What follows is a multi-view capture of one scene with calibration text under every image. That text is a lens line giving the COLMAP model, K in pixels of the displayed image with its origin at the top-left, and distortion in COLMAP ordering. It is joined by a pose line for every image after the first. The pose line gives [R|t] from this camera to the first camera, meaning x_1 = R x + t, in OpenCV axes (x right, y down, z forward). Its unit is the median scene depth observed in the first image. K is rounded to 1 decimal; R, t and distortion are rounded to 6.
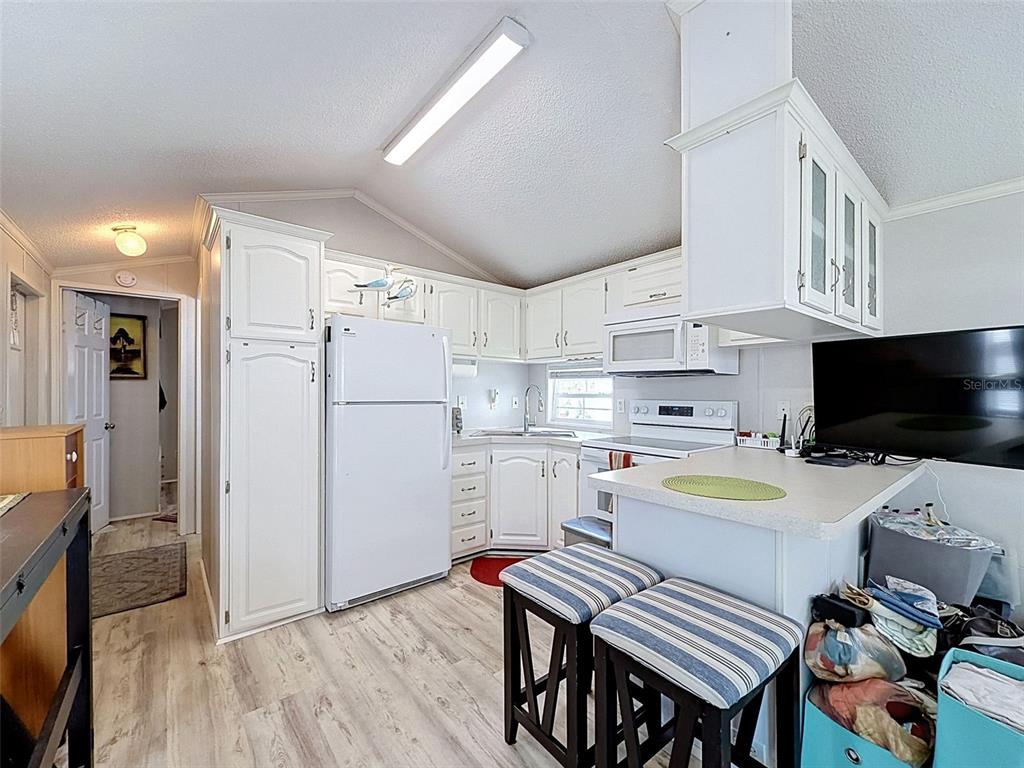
lens RADIAL K [[415.2, 0, 513.7], [0, 415.2, 386.5], [0, 0, 1]] dist [-0.001520, 0.000365]
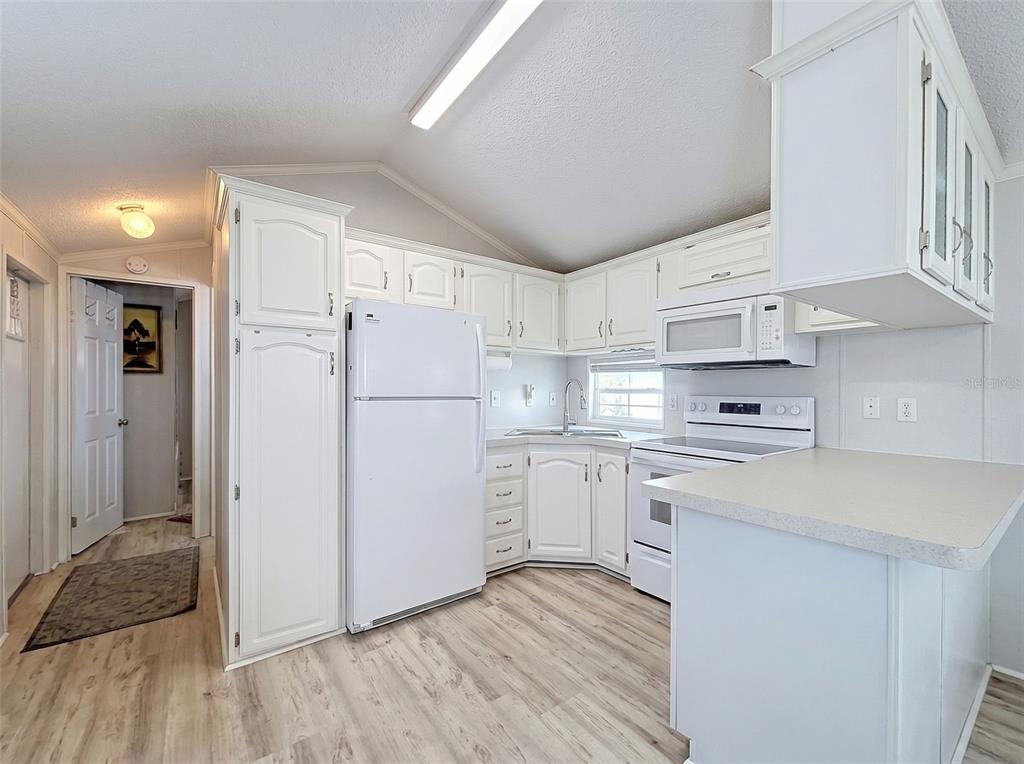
lens RADIAL K [[415.2, 0, 522.2], [0, 415.2, 387.1], [0, 0, 1]] dist [-0.001520, 0.000365]
pose [[0.999463, 0.001214, -0.032740, -0.042150], [-0.000895, 0.999952, 0.009744, 0.006468], [0.032750, -0.009709, 0.999416, 0.109939]]
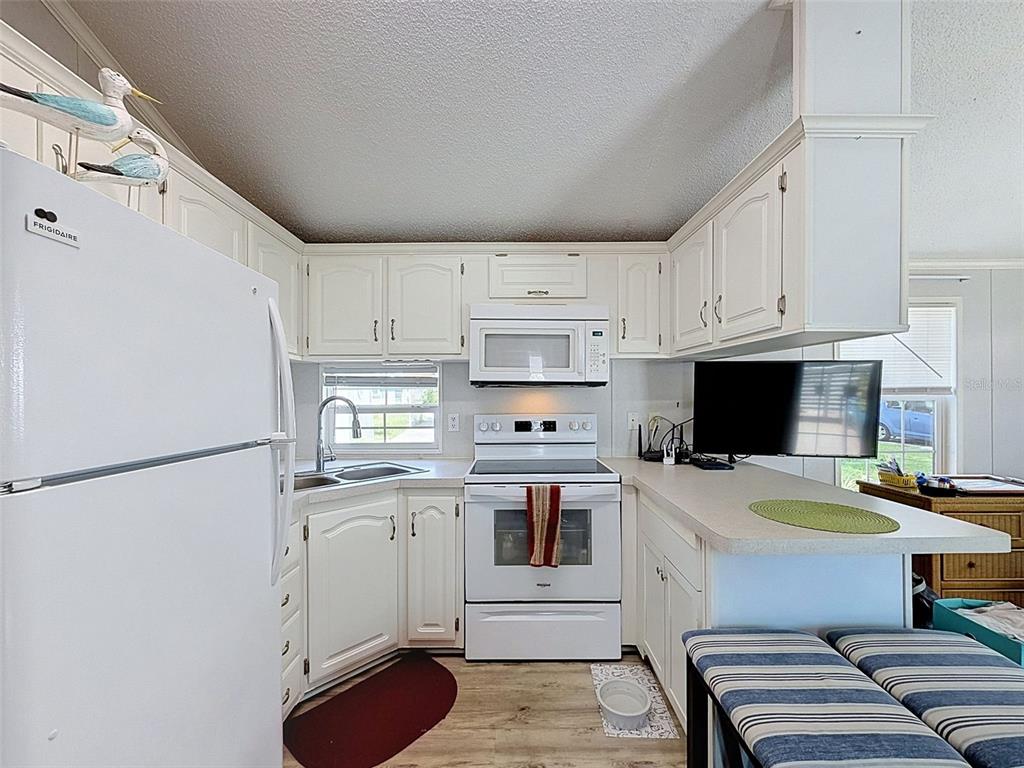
lens RADIAL K [[415.2, 0, 511.7], [0, 415.2, 391.3], [0, 0, 1]] dist [-0.001520, 0.000365]
pose [[0.640402, 0.003323, 0.768033, -0.329552], [-0.004153, 0.999991, -0.000864, -0.014983], [-0.768029, -0.002636, 0.640410, 0.470895]]
